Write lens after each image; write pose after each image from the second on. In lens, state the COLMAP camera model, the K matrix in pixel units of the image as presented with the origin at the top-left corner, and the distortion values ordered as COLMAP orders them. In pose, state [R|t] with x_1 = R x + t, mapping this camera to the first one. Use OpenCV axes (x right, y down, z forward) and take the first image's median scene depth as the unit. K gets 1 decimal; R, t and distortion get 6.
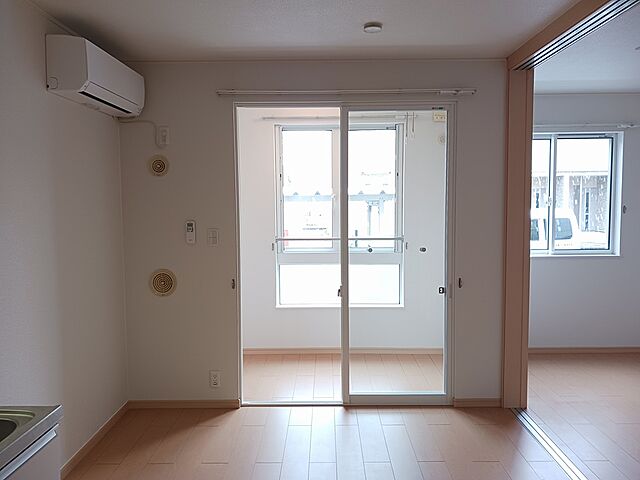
lens RADIAL K [[487.7, 0, 320.3], [0, 487.7, 238.1], [0, 0, 1]] dist [0.001416, -0.003611]
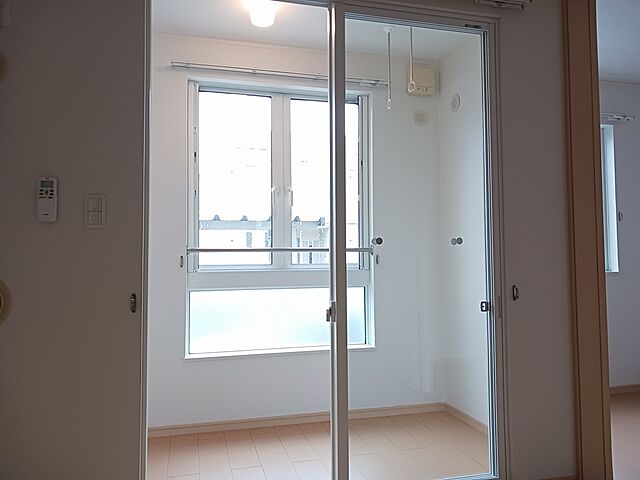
lens RADIAL K [[487.7, 0, 321.1], [0, 487.7, 241.7], [0, 0, 1]] dist [0.001416, -0.003611]
pose [[0.959625, 0.017049, 0.280764, -0.103460], [0.019621, 0.991673, -0.127280, 0.079025], [-0.280596, 0.127650, 0.951300, 0.339924]]
